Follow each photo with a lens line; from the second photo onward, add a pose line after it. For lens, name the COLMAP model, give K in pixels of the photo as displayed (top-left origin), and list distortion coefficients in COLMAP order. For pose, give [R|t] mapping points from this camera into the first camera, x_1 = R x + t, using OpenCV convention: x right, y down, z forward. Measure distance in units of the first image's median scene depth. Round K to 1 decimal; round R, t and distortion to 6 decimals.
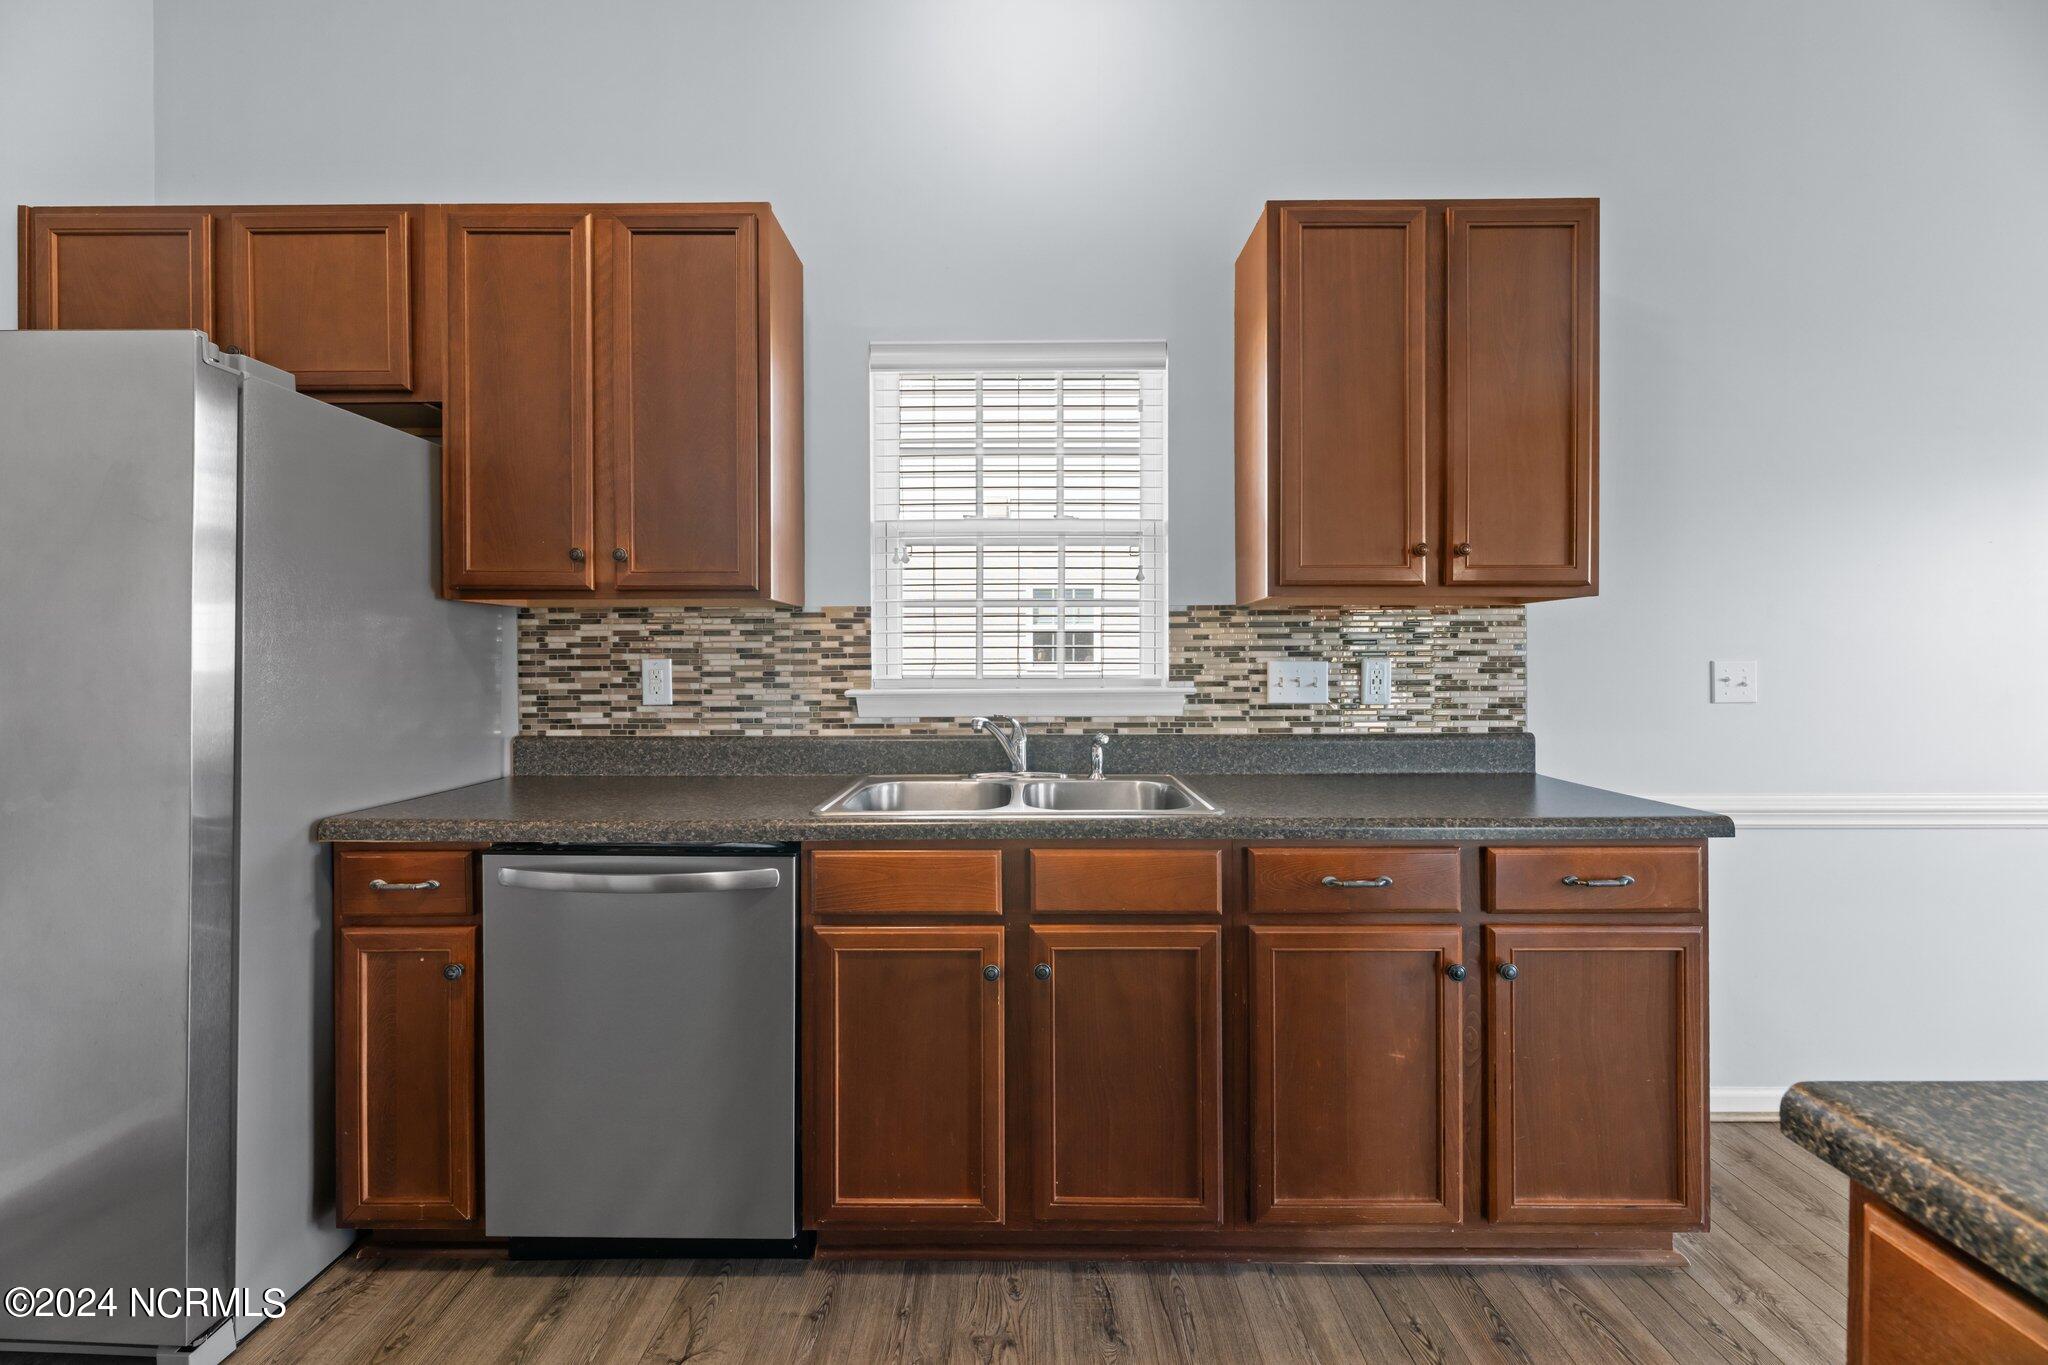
lens RADIAL K [[831.0, 0, 1019.9], [0, 831.0, 664.7], [0, 0, 1]] dist [0.003364, 0.000123]
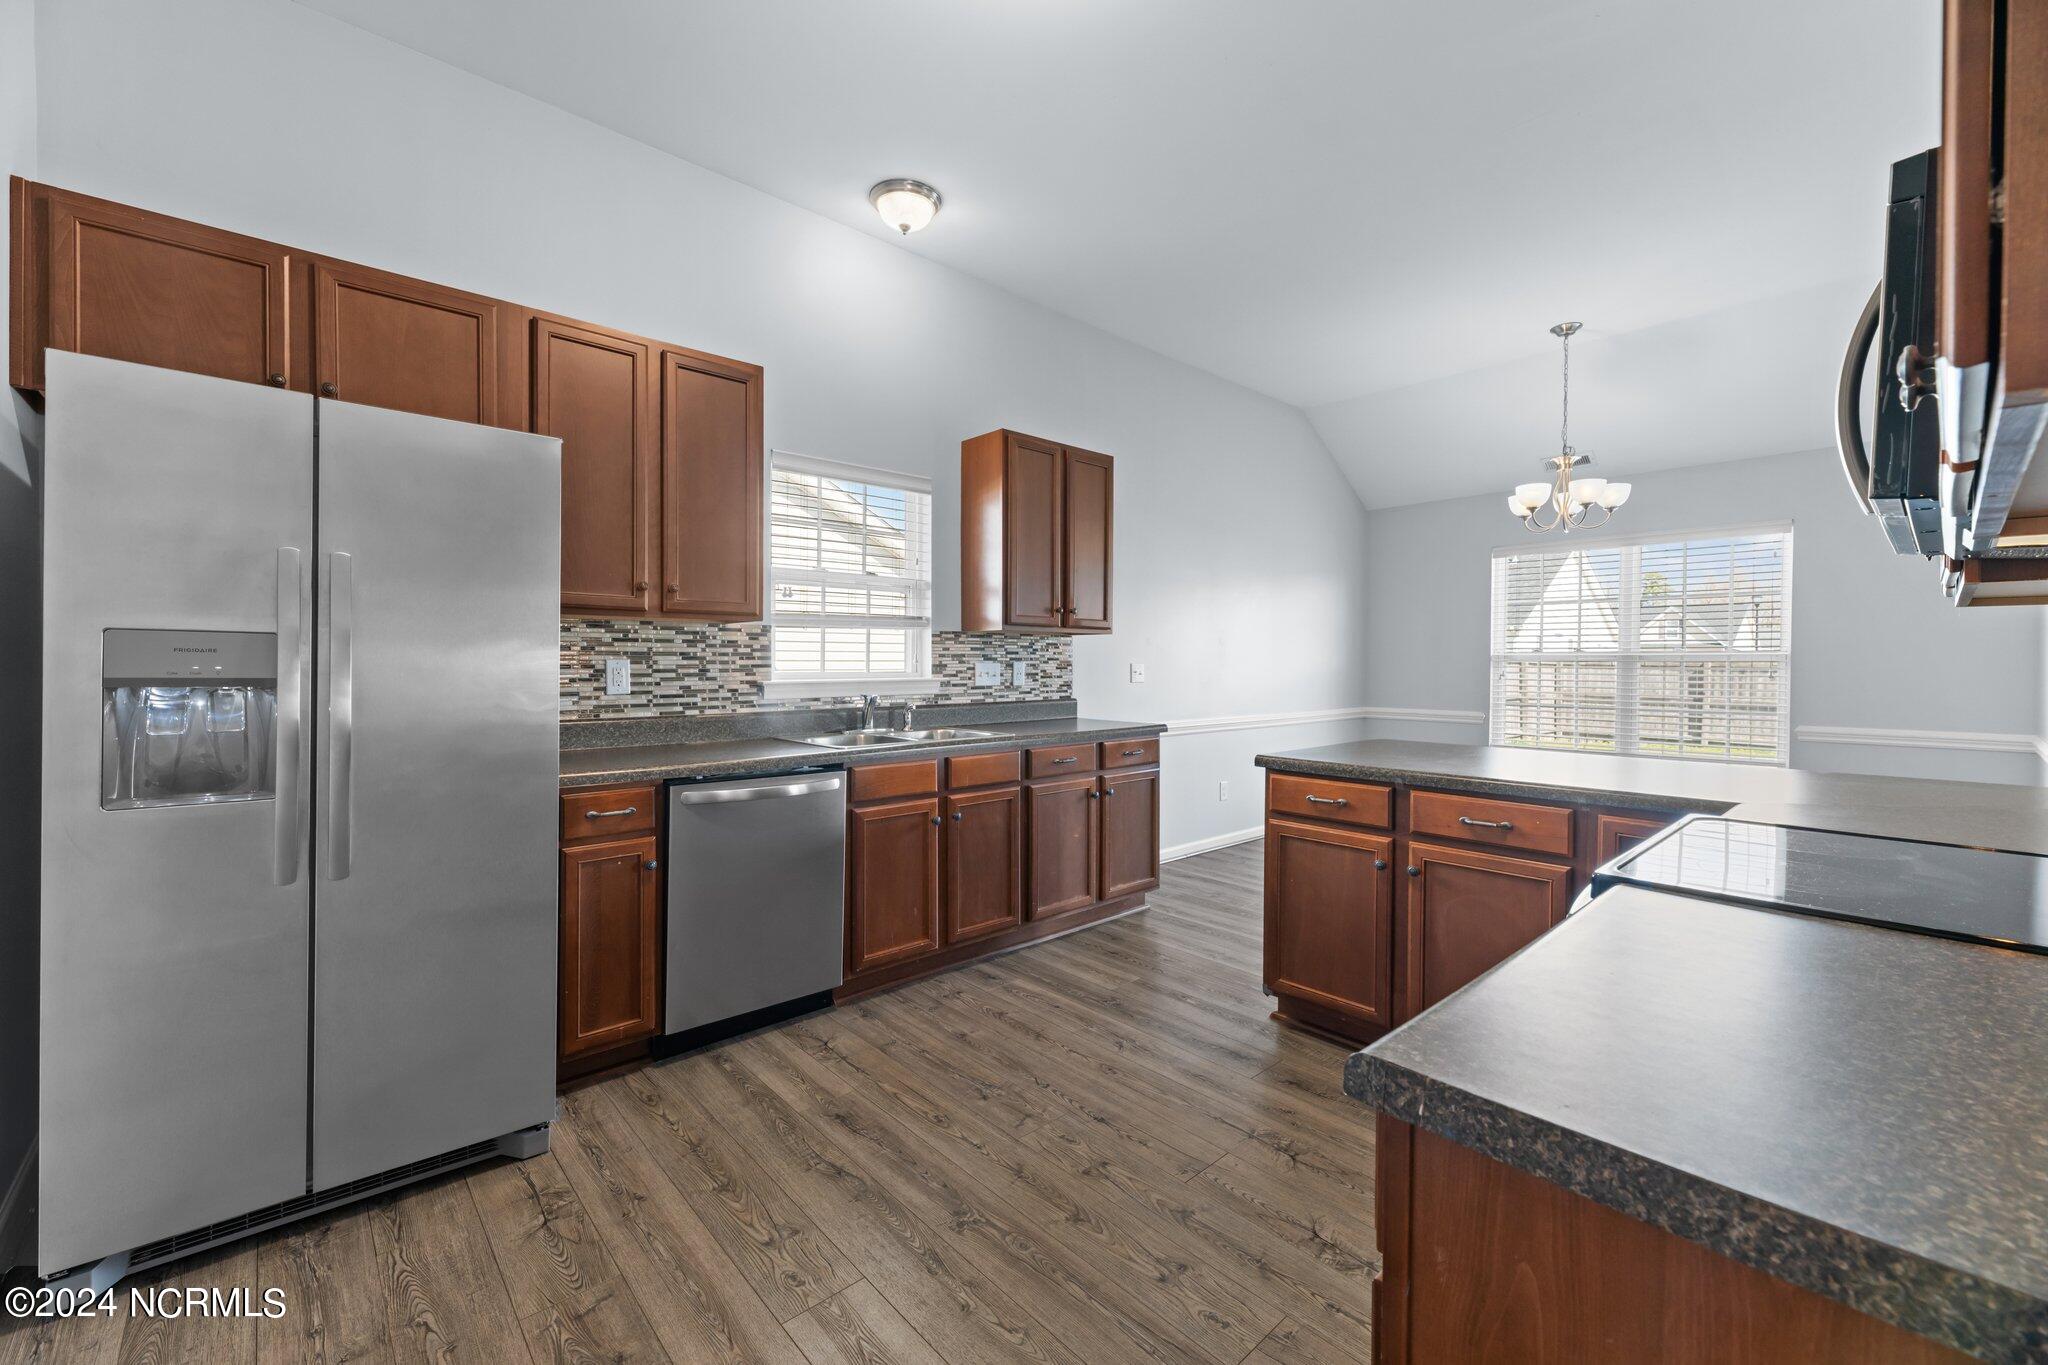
lens RADIAL K [[830.8, 0, 1018.9], [0, 830.8, 675.4], [0, 0, 1]] dist [0.004158, 0.000113]
pose [[0.734427, -0.006671, 0.678655, -0.870424], [0.000621, 0.999958, 0.009158, 0.006673], [-0.678688, -0.006305, 0.734400, -0.407227]]
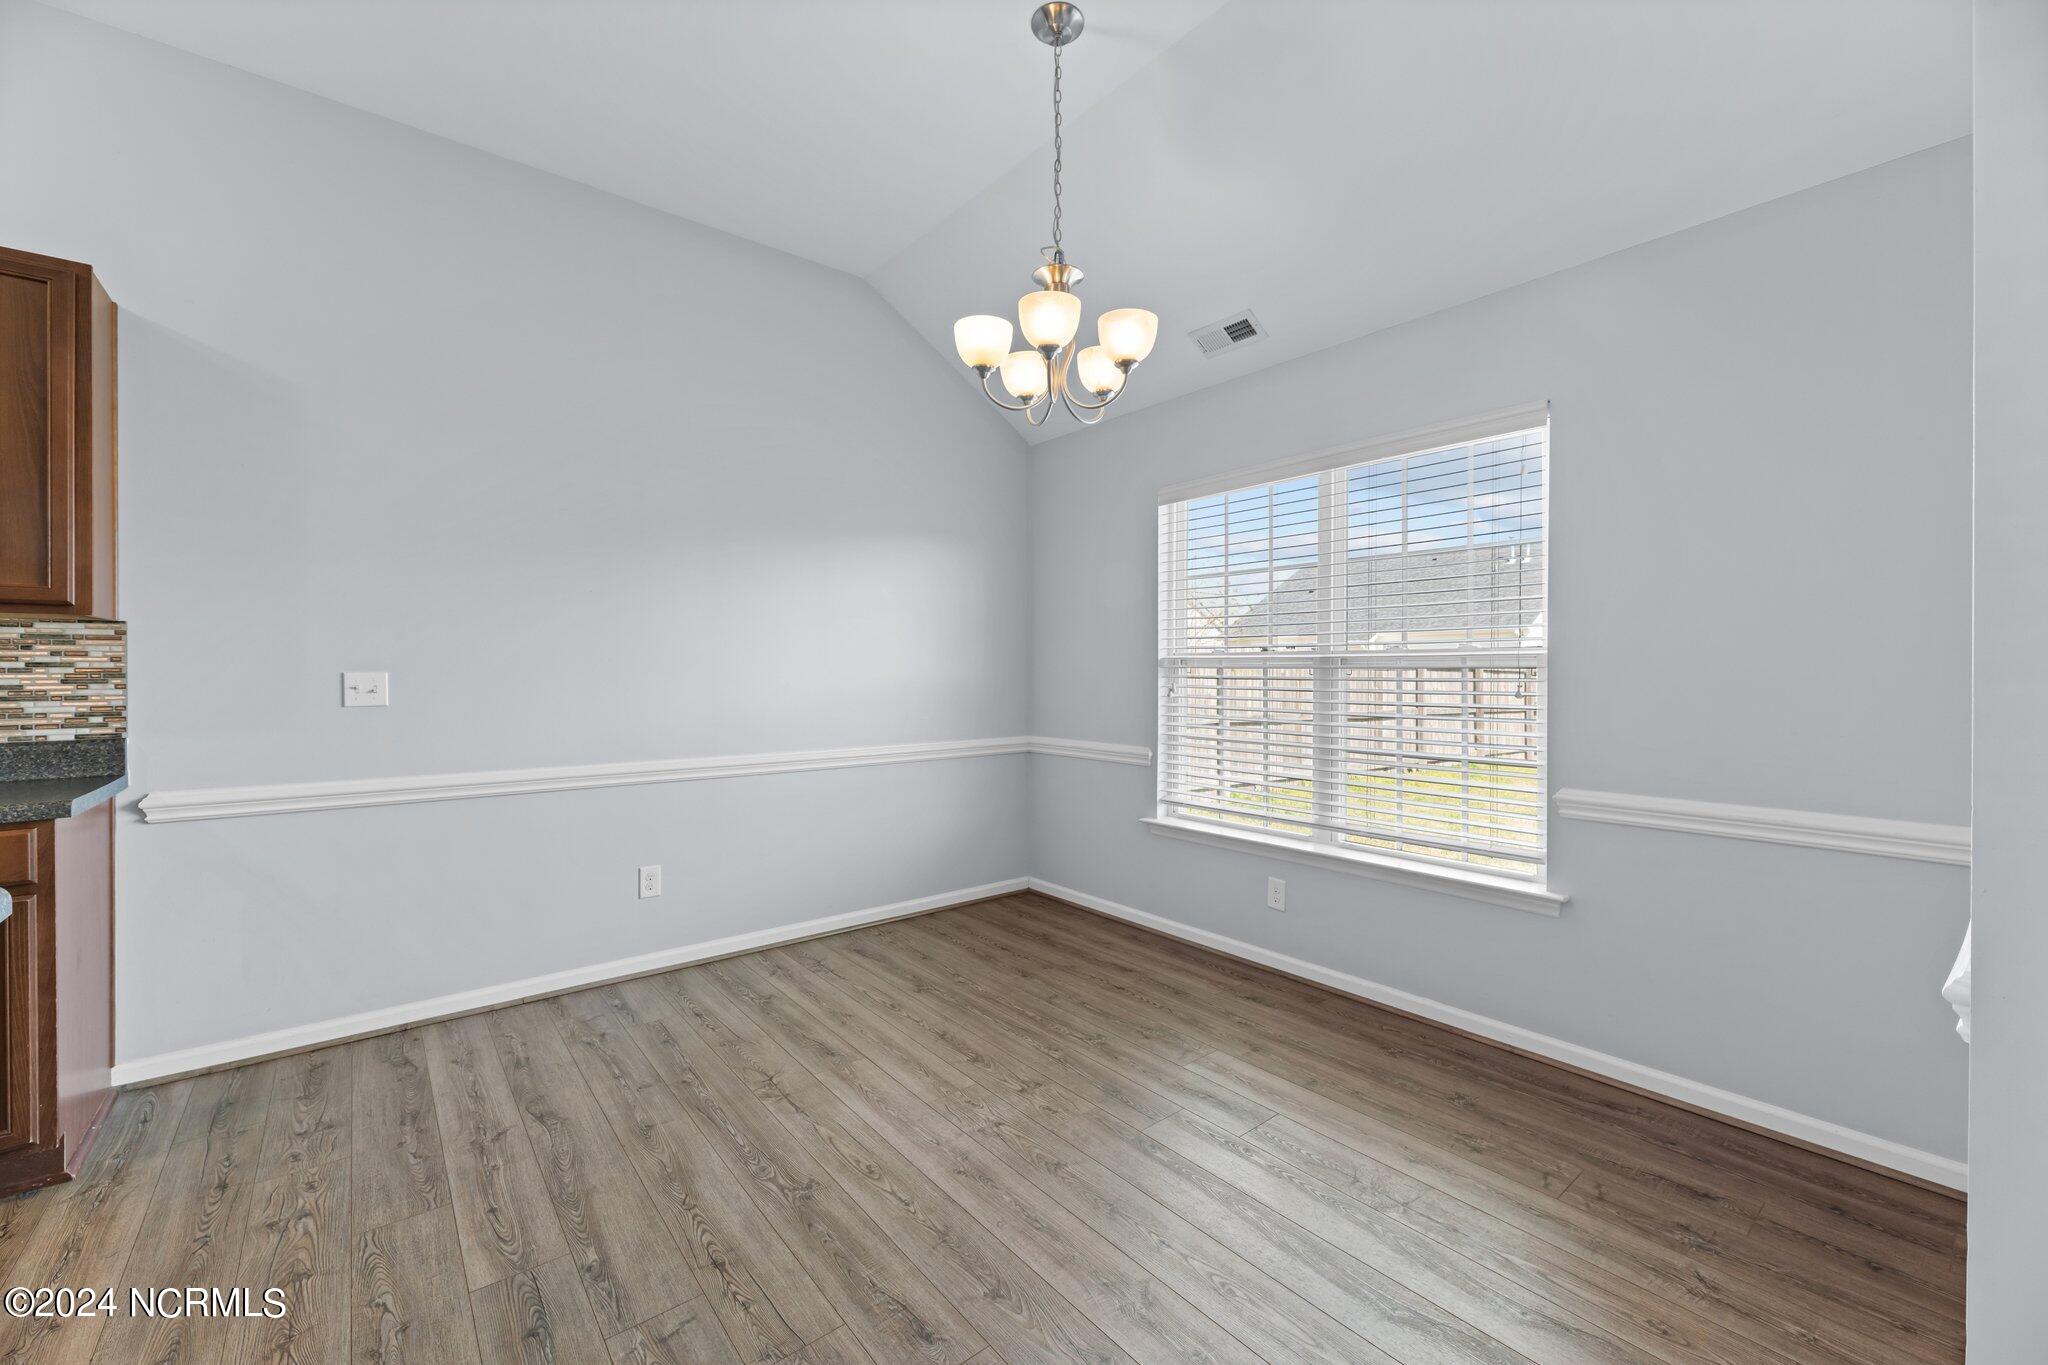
lens RADIAL K [[830.8, 0, 1018.9], [0, 830.8, 675.4], [0, 0, 1]] dist [0.004158, 0.000113]
pose [[0.767854, -0.001111, 0.640624, 0.806151], [0.002973, 0.999994, -0.001830, 0.004893], [-0.640618, 0.003310, 0.767853, -0.593377]]
